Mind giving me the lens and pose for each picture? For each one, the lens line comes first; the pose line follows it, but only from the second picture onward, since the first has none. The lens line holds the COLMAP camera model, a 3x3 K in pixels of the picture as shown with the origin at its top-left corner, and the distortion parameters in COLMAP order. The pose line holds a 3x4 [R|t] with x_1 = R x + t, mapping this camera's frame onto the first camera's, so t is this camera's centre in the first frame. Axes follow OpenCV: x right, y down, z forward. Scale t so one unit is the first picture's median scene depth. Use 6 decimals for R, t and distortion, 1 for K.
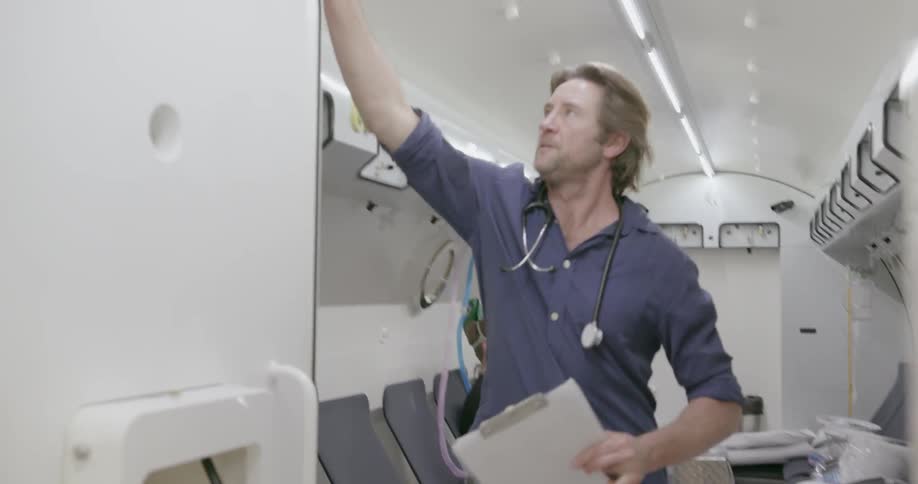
lens RADIAL K [[850.3, 0, 459.0], [0, 850.3, 242.0], [0, 0, 1]] dist [0.000856, -0.003958]
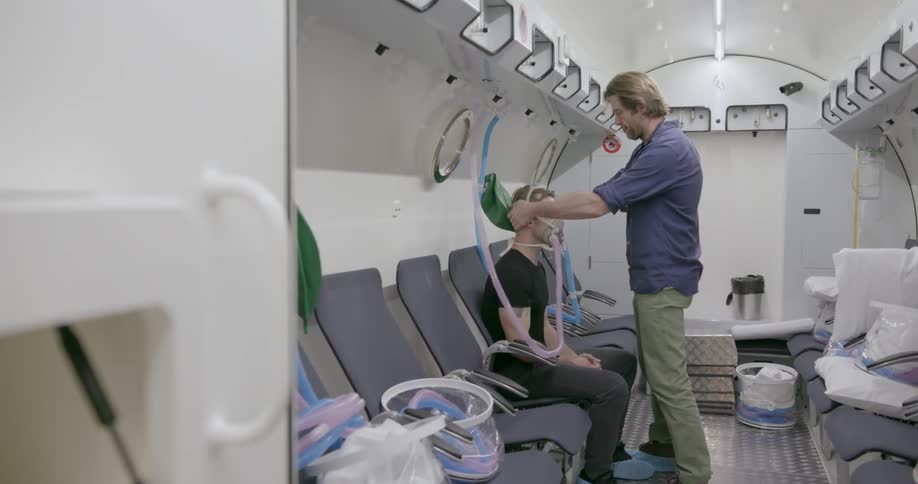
lens RADIAL K [[610.9, 0, 459.0], [0, 610.9, 242.0], [0, 0, 1]] dist [-0.001068, 0.001627]
pose [[0.999763, -0.006961, 0.020618, -0.029389], [0.005105, 0.996042, 0.088739, 0.075788], [-0.021155, -0.088613, 0.995841, 0.282011]]
